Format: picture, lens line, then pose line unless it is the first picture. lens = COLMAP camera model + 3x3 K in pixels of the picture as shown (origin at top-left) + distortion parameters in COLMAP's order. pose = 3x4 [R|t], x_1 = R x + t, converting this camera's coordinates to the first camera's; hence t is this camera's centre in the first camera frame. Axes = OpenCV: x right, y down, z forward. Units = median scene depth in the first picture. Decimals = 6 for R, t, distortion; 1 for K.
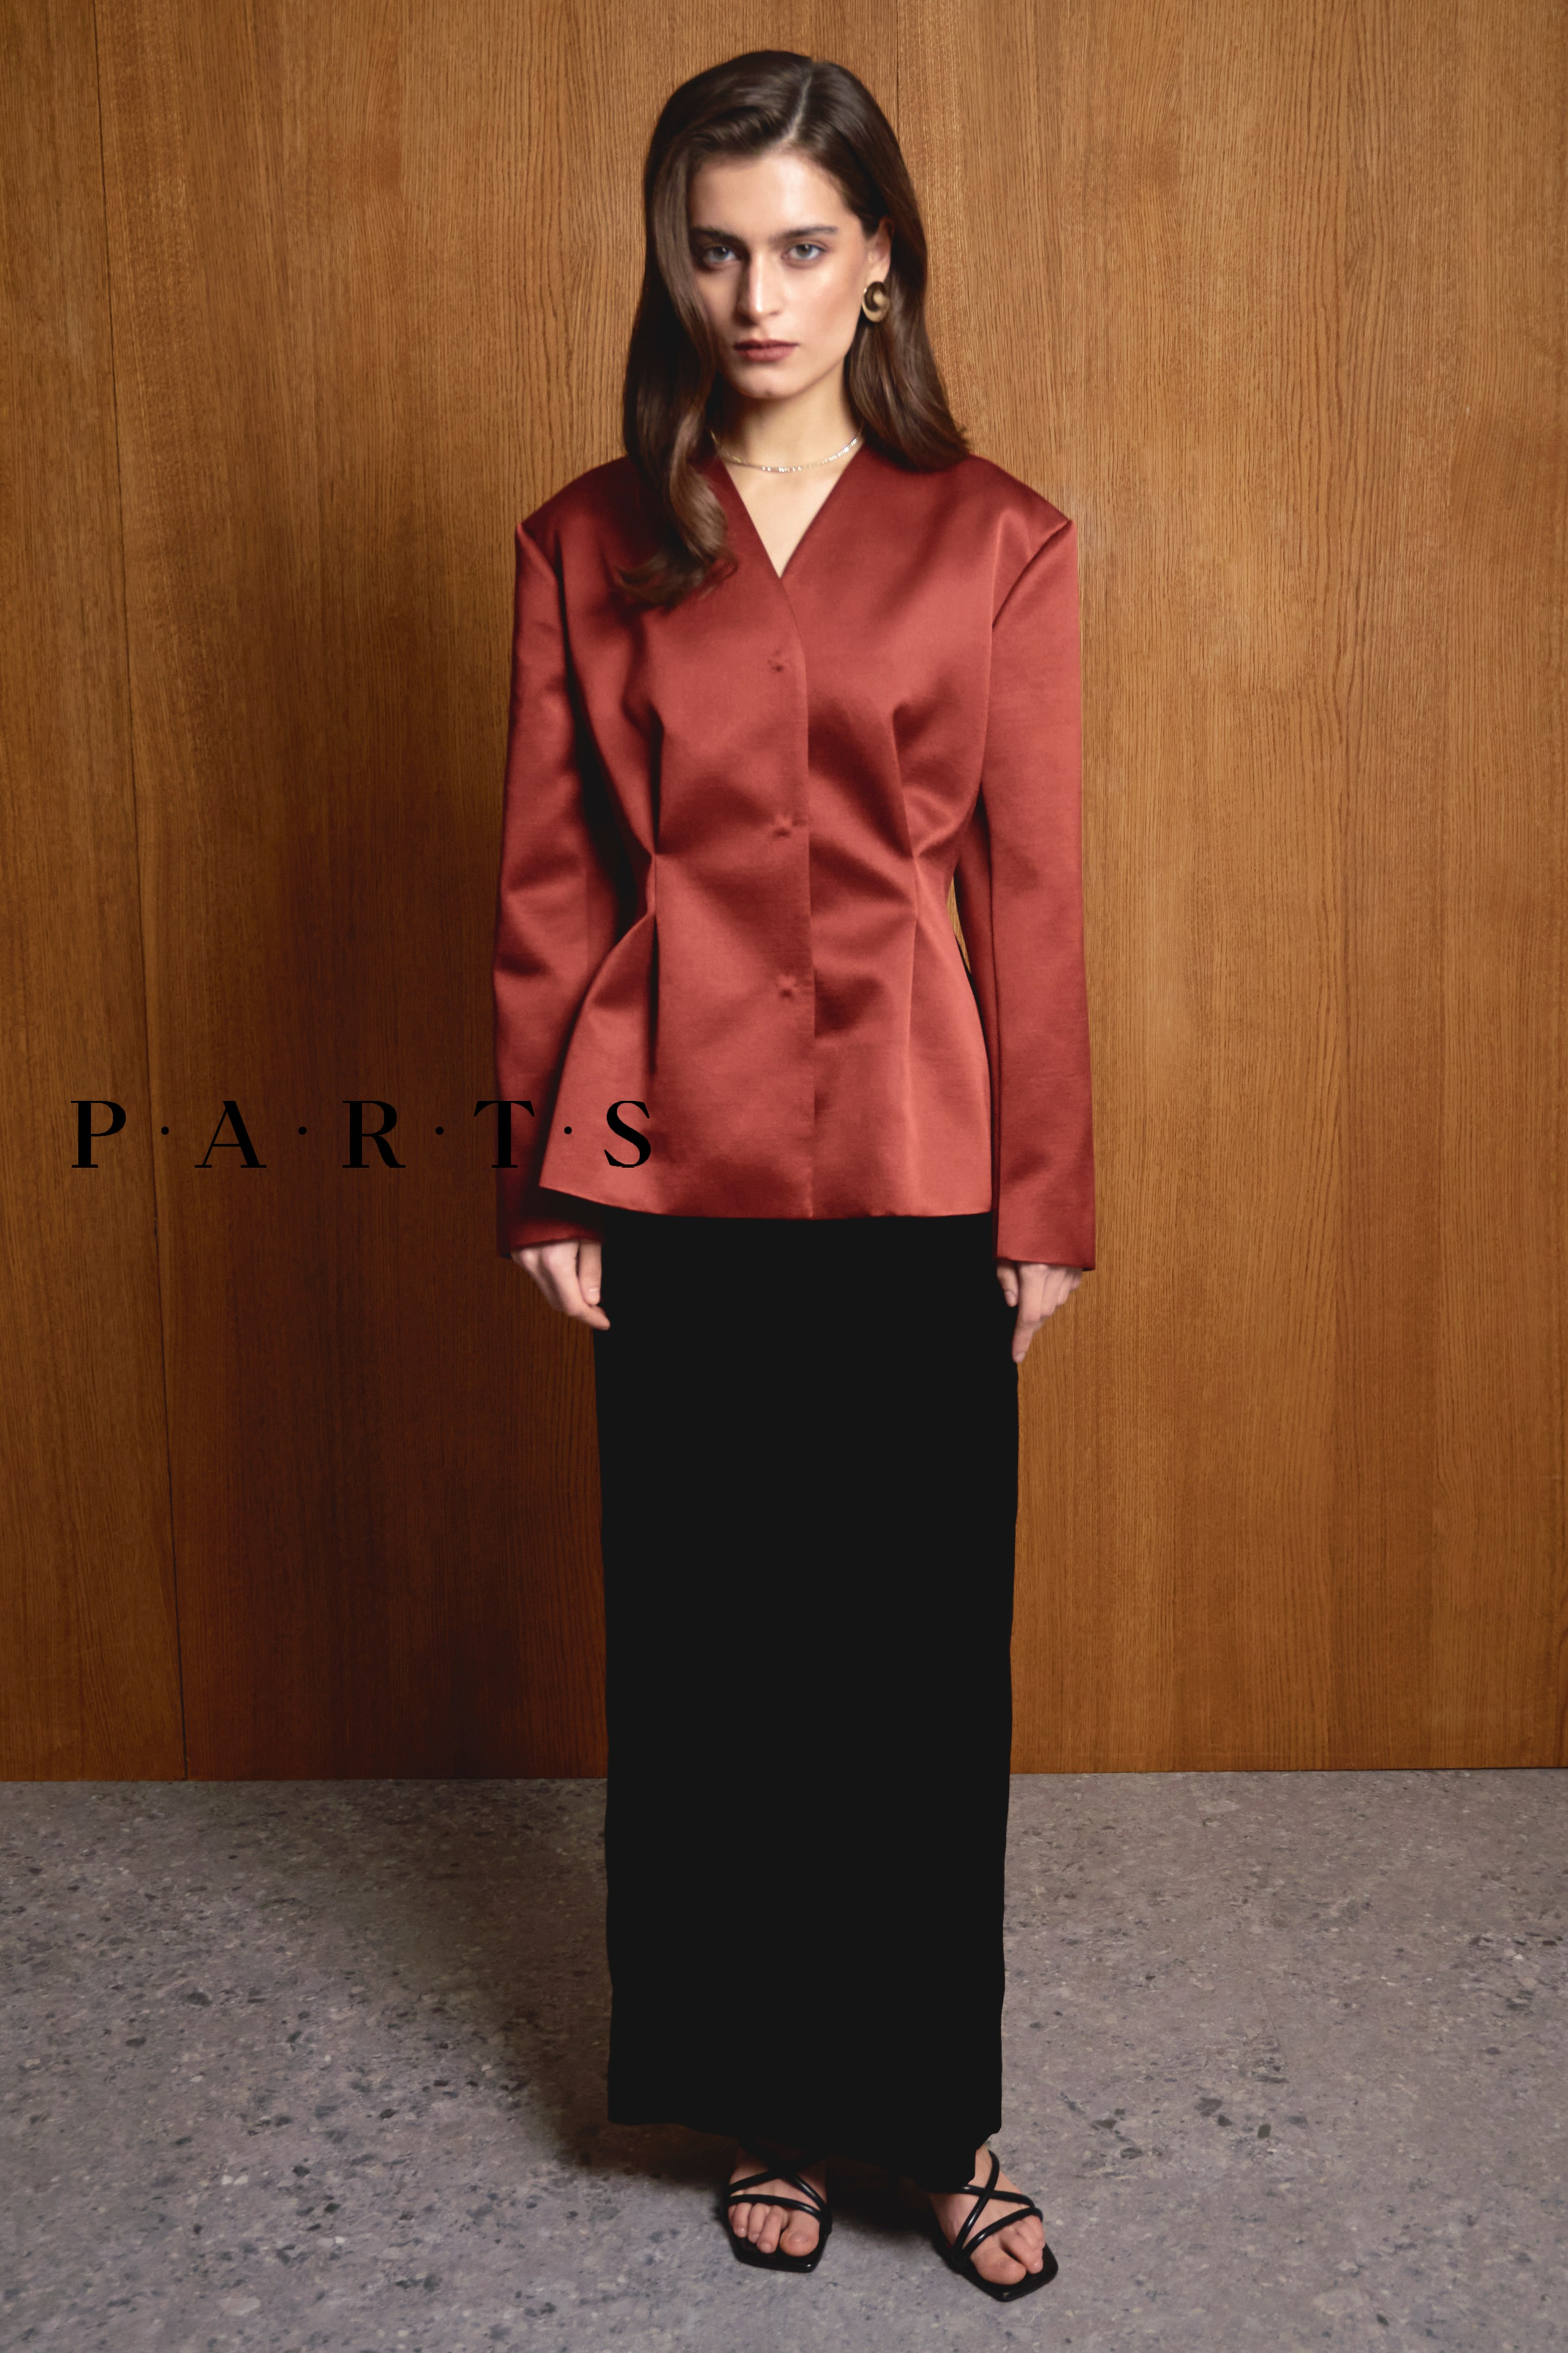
lens RADIAL K [[2692.4, 0, 786.0], [0, 2692.4, 1174.6], [0, 0, 1]] dist [-0.017445, 0.000000]
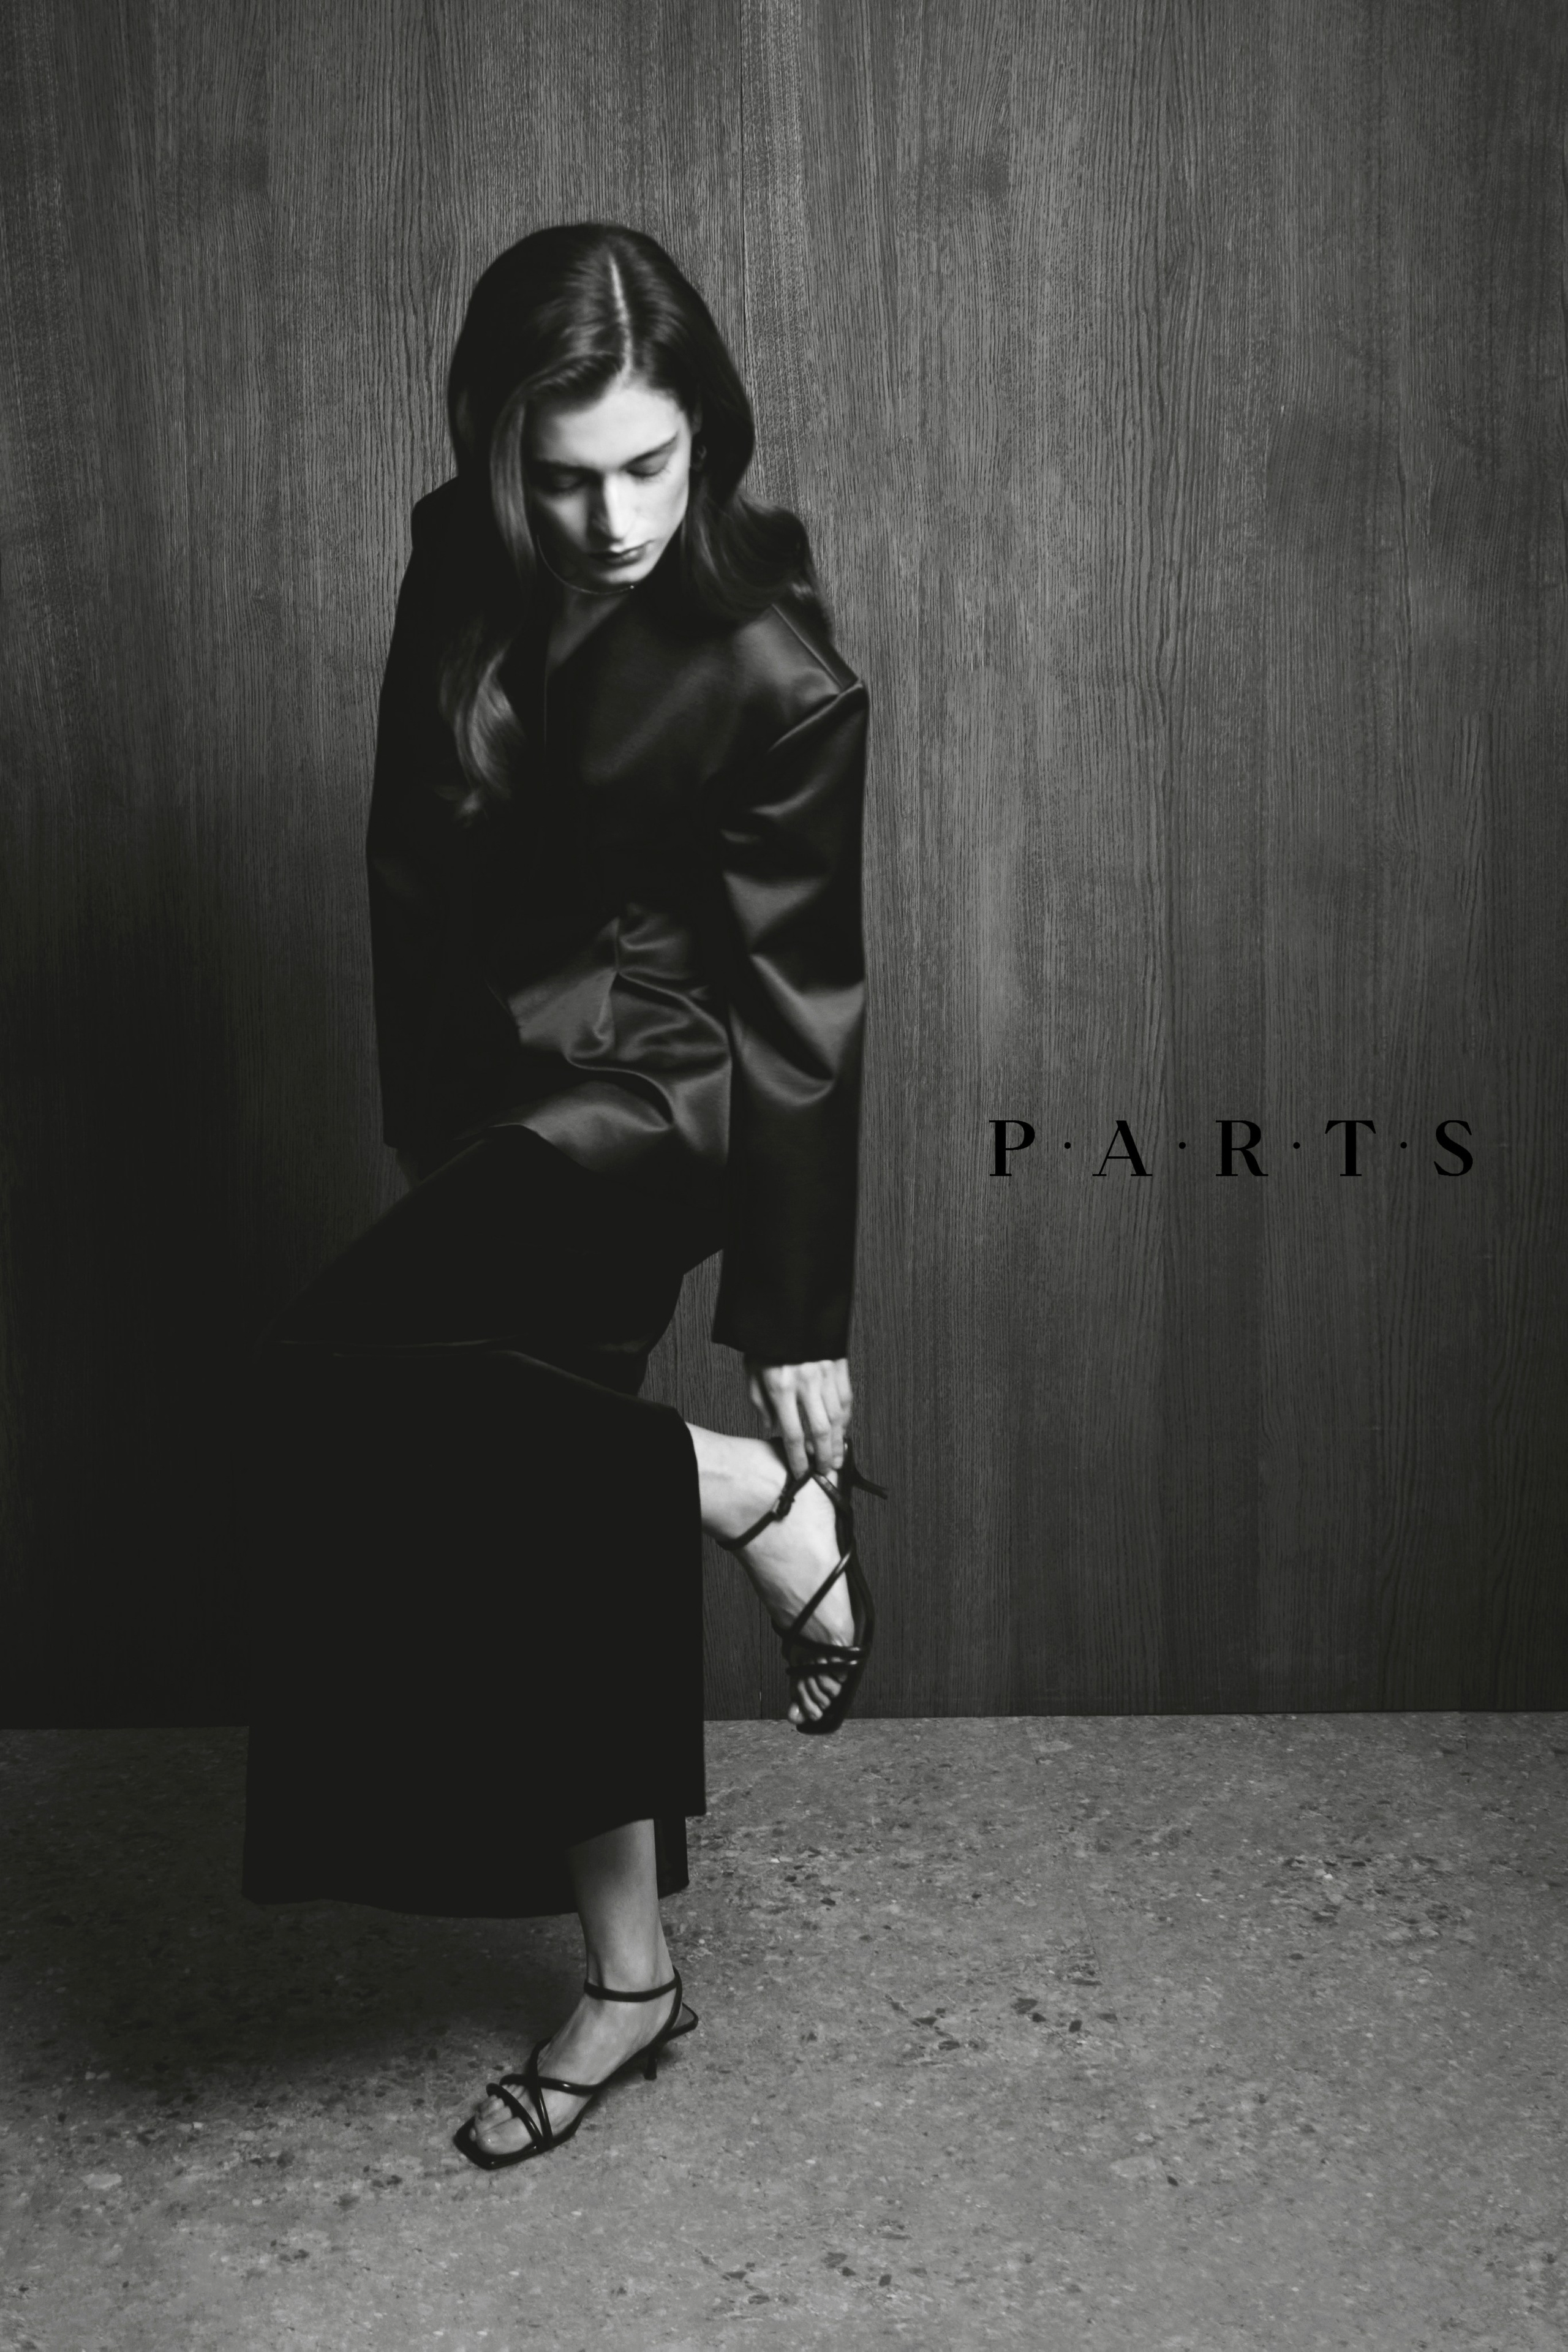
lens RADIAL K [[3119.1, 0, 781.2], [0, 3119.1, 1176.5], [0, 0, 1]] dist [0.000276, 0.000000]
pose [[0.999808, 0.002047, 0.019463, 0.033855], [-0.001560, 0.999686, -0.025022, 0.047286], [-0.019508, 0.024987, 0.999497, -0.210913]]
